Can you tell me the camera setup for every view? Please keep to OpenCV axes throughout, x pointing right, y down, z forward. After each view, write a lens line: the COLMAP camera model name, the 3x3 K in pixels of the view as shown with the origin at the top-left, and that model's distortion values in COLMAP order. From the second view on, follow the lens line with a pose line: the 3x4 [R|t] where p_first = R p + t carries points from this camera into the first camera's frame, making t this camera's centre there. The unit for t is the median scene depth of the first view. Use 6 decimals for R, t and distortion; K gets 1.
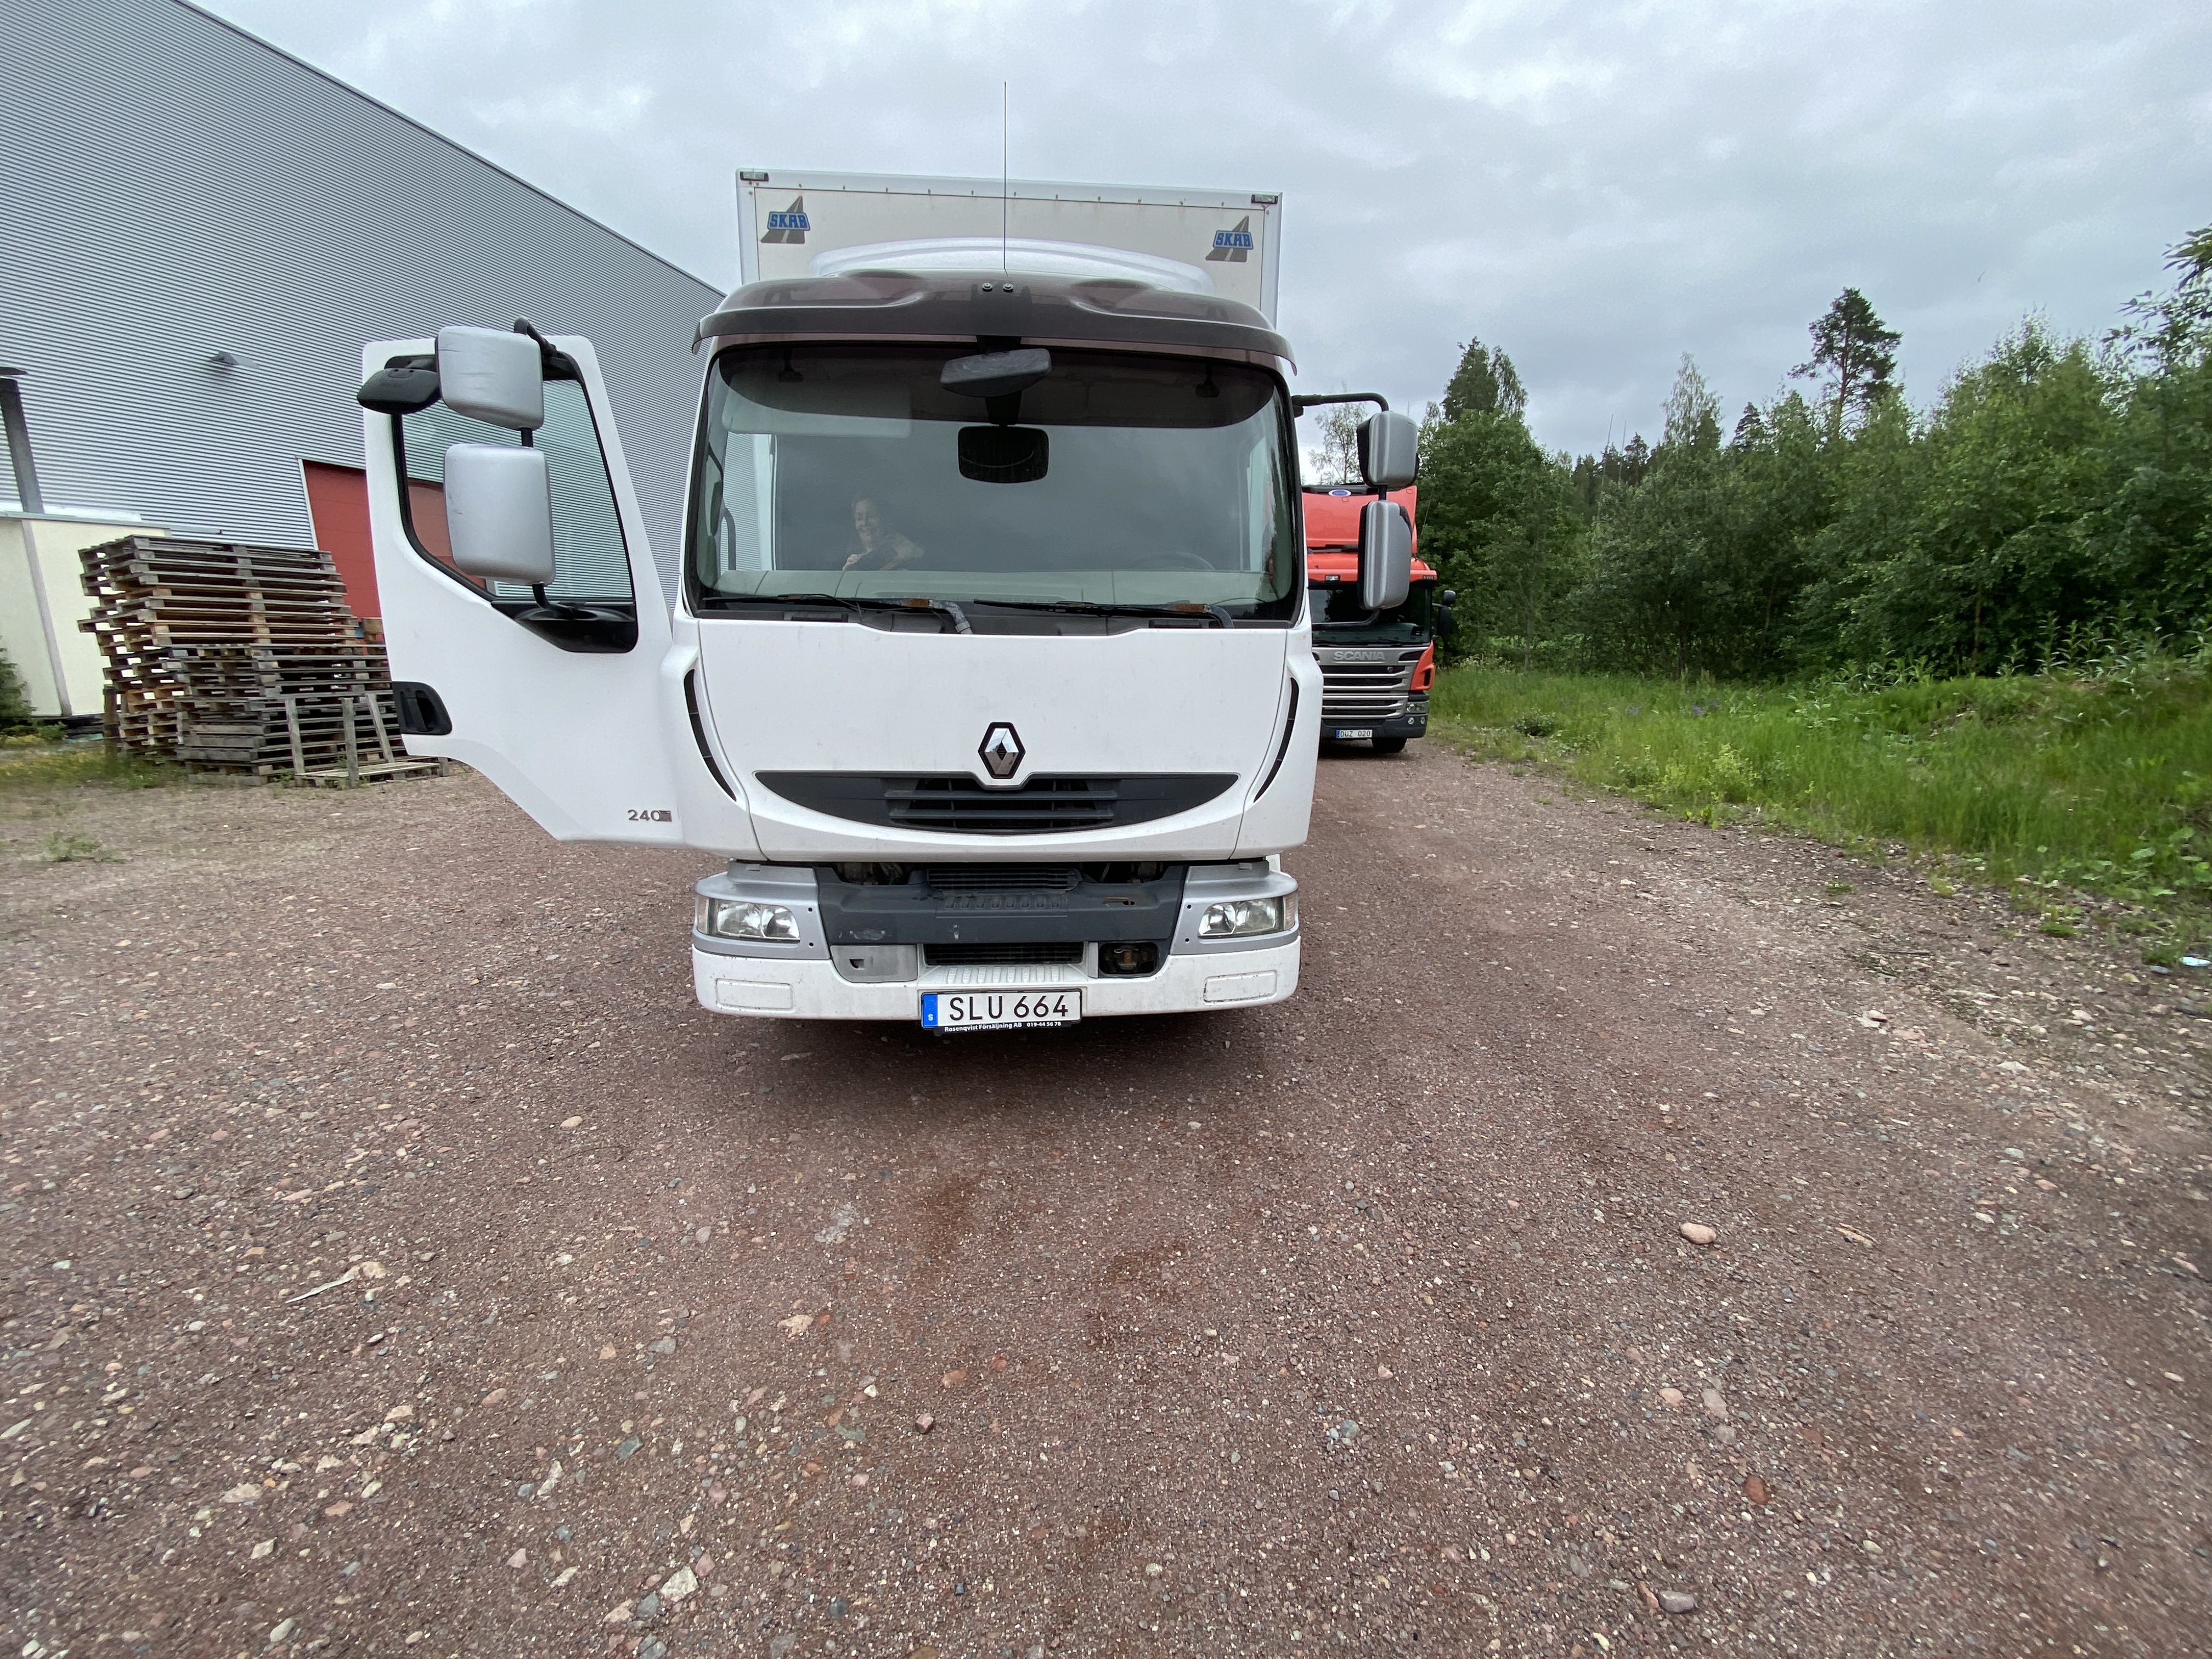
lens RADIAL K [[921.4, 0, 1089.5], [0, 921.4, 824.4], [0, 0, 1]] dist [0.003462, -0.012081]
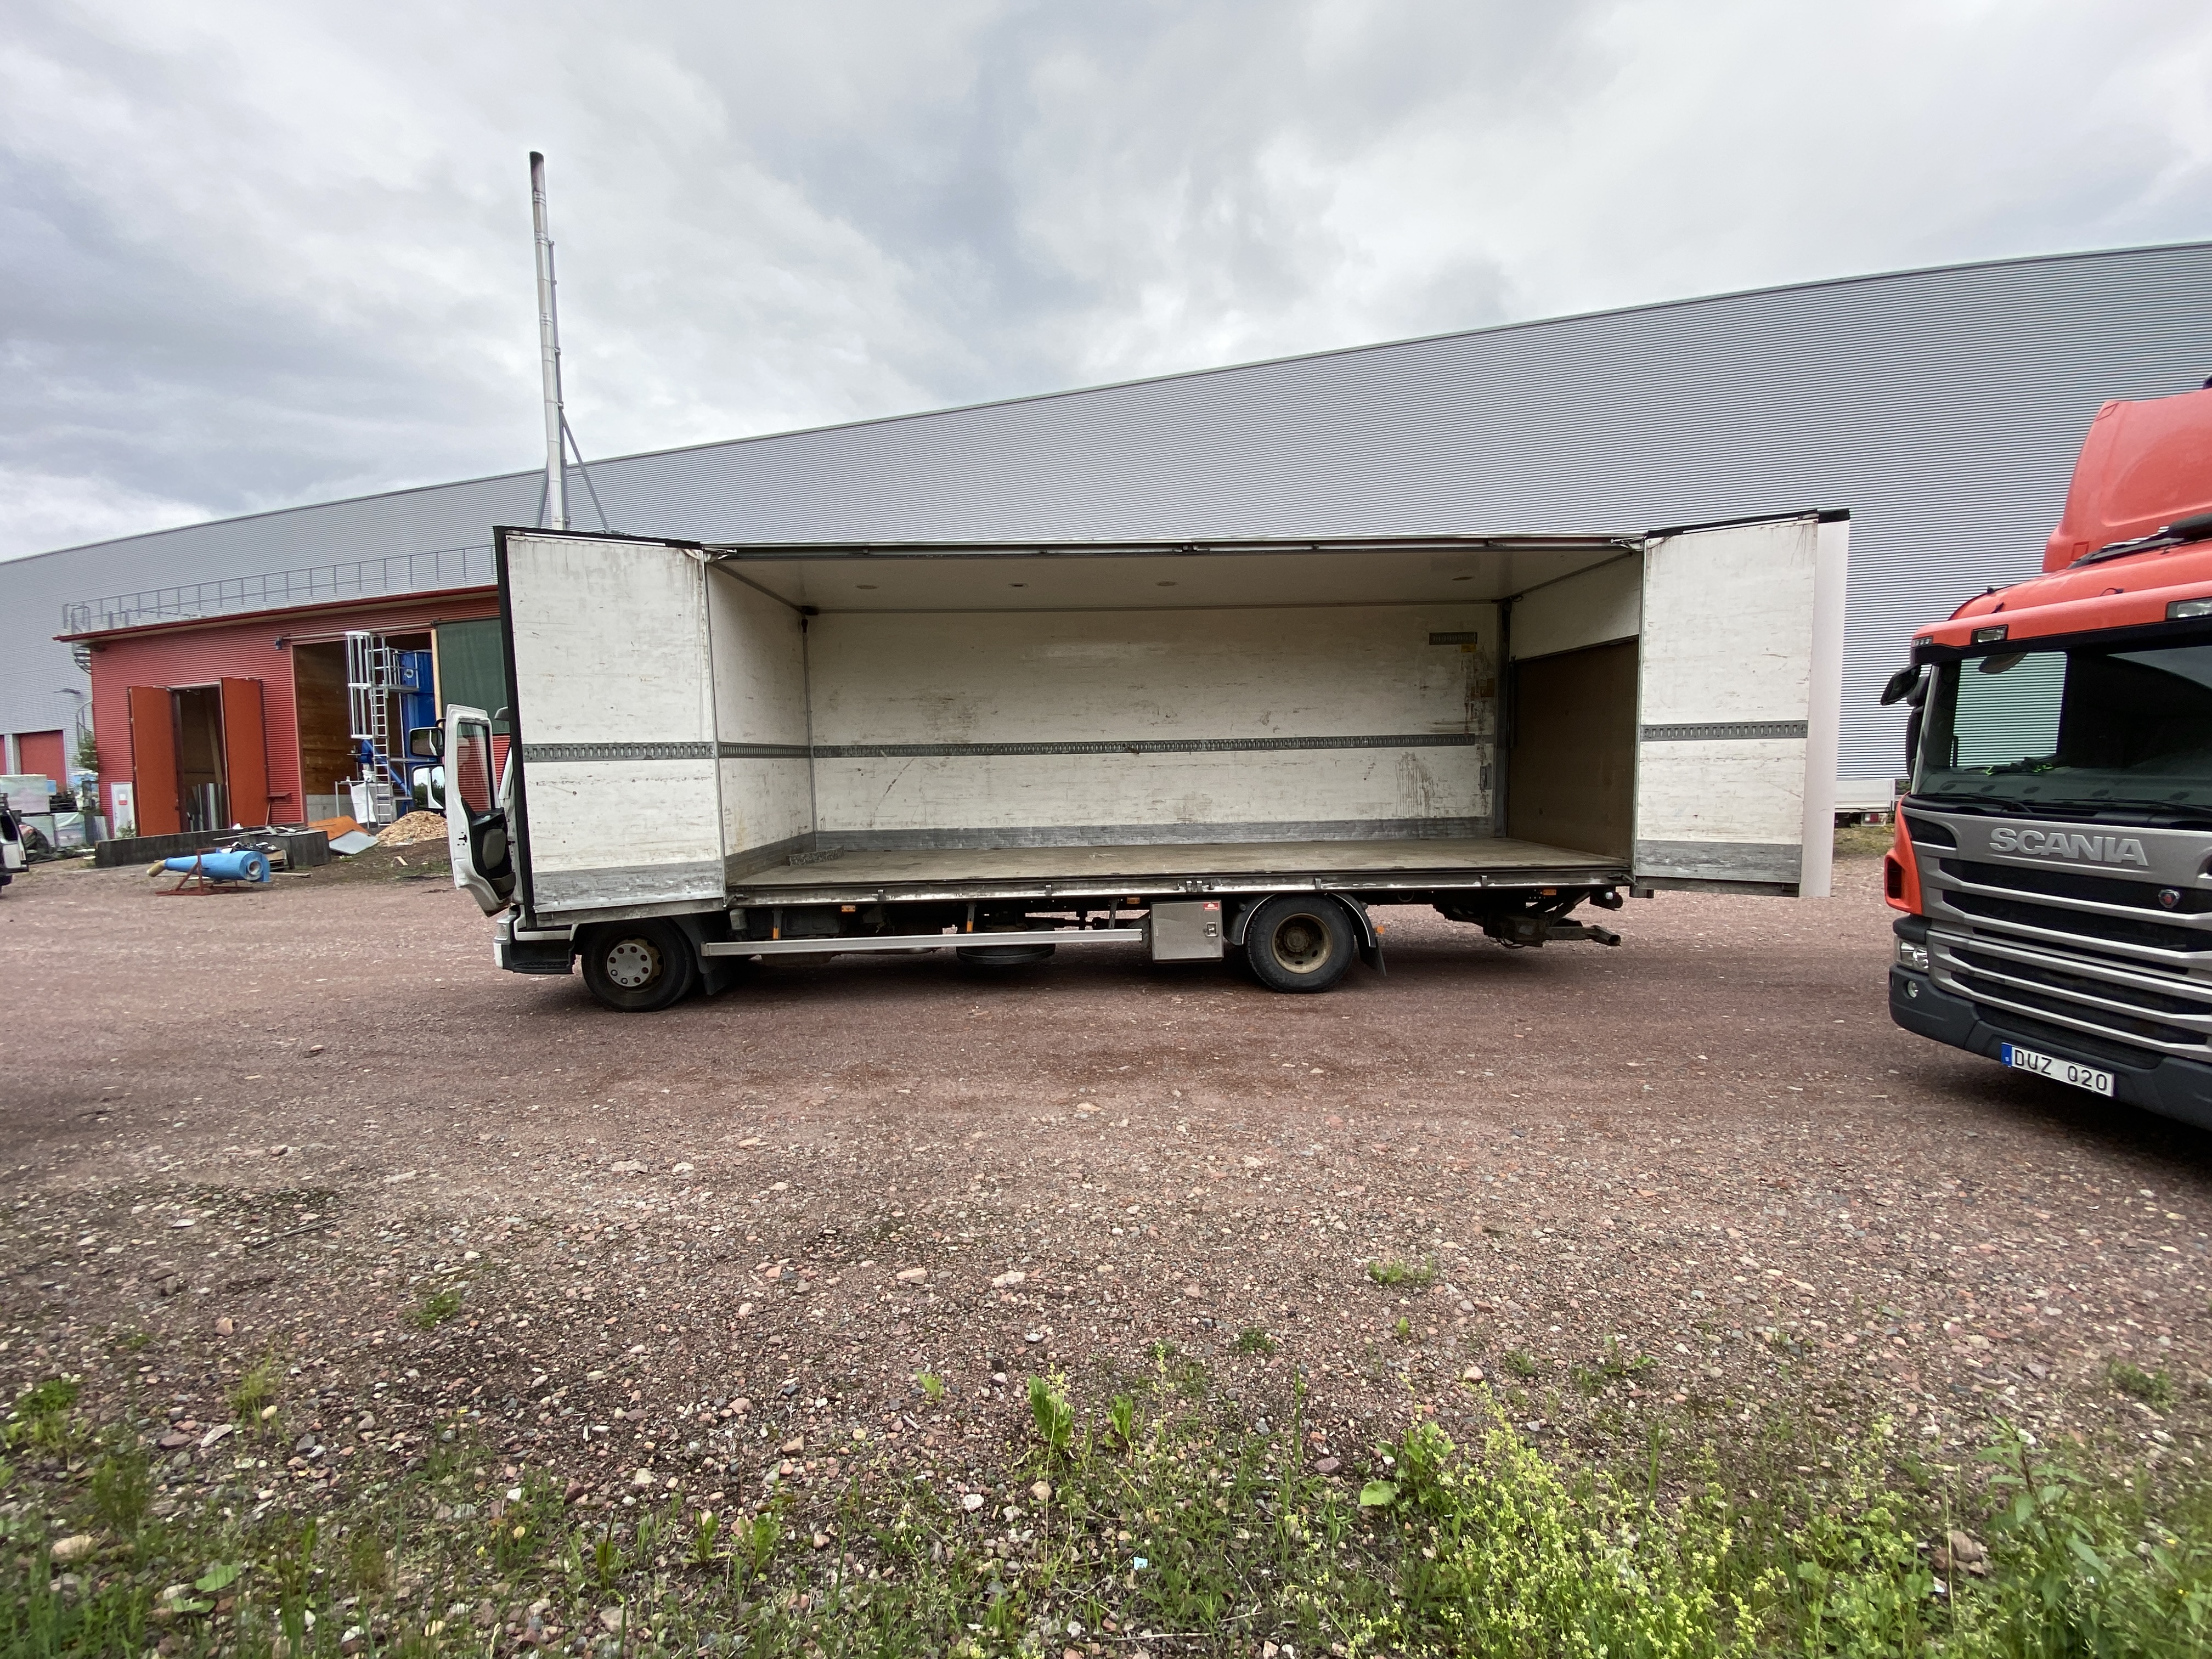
lens RADIAL K [[921.4, 0, 1109.6], [0, 921.4, 830.3], [0, 0, 1]] dist [0.003462, -0.012081]
pose [[-0.036461, 0.071649, -0.996763, 2.939183], [-0.165843, 0.983162, 0.076738, -0.712552], [0.985478, 0.168104, -0.023965, 3.013824]]
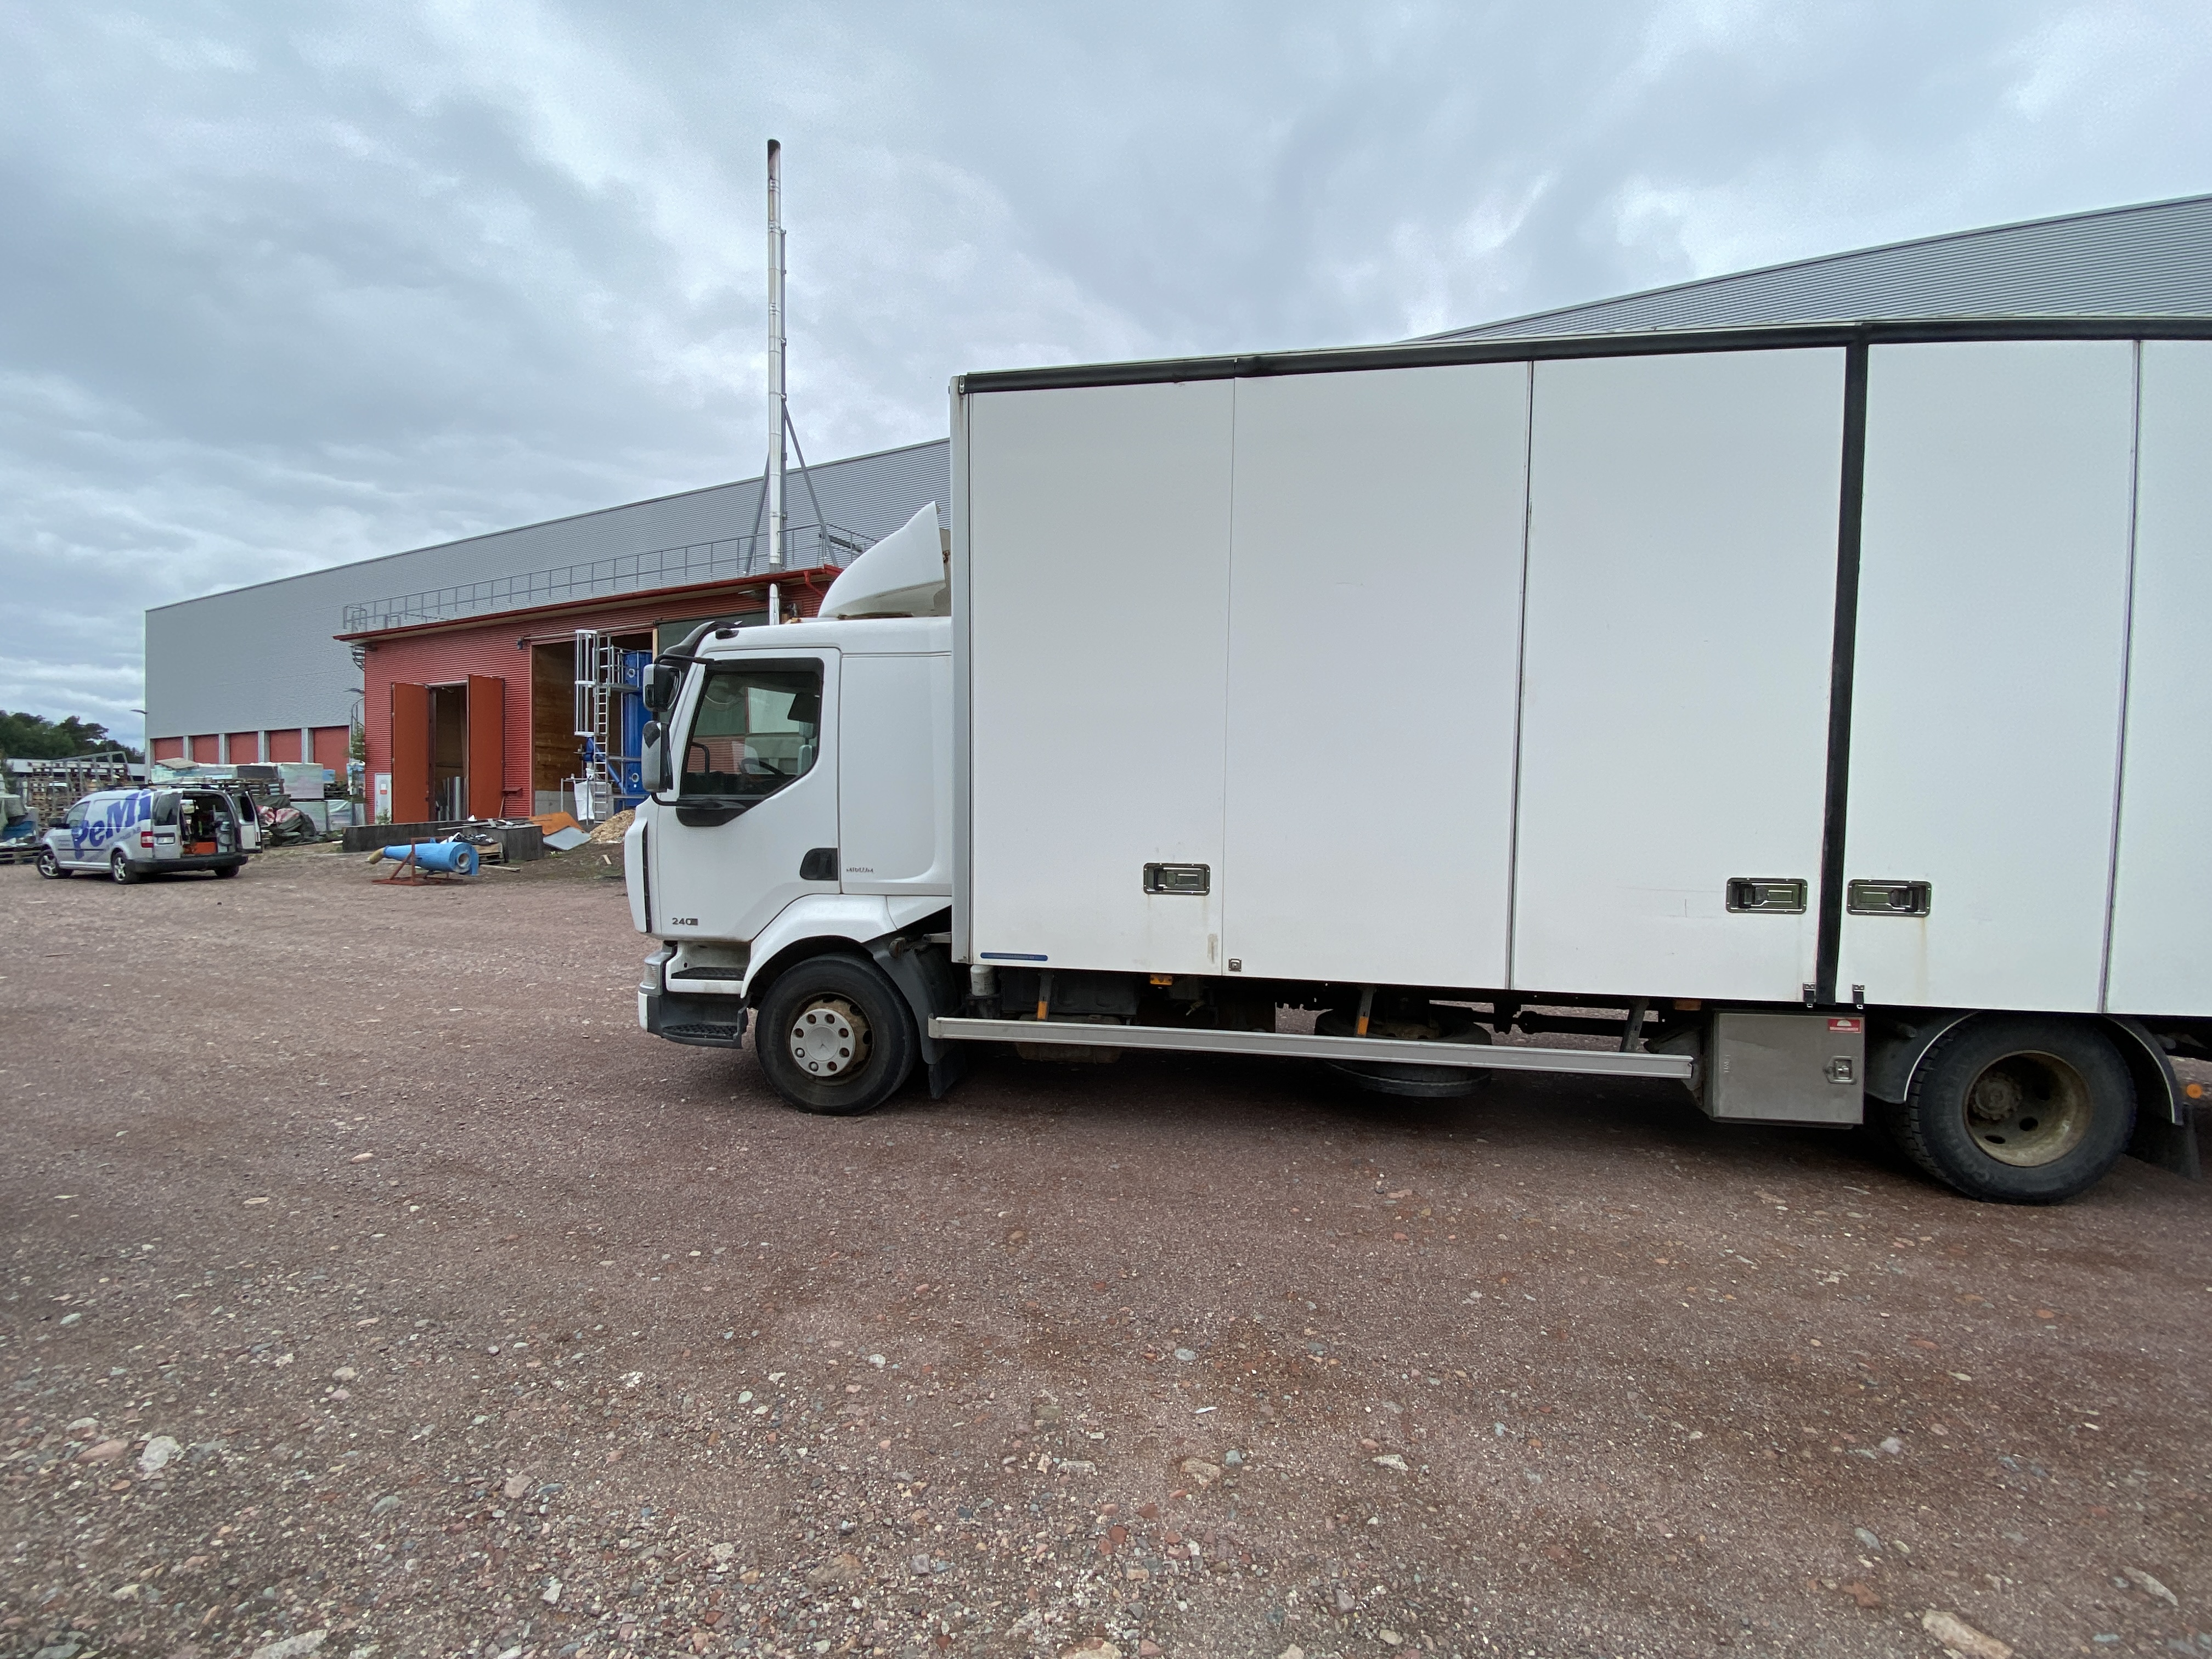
lens RADIAL K [[921.4, 0, 1100.2], [0, 921.4, 830.8], [0, 0, 1]] dist [0.003462, -0.012081]
pose [[-0.227385, 0.038338, -0.973050, 1.806493], [-0.194453, 0.977313, 0.083946, -0.513058], [0.954193, 0.208300, -0.214771, 2.375480]]
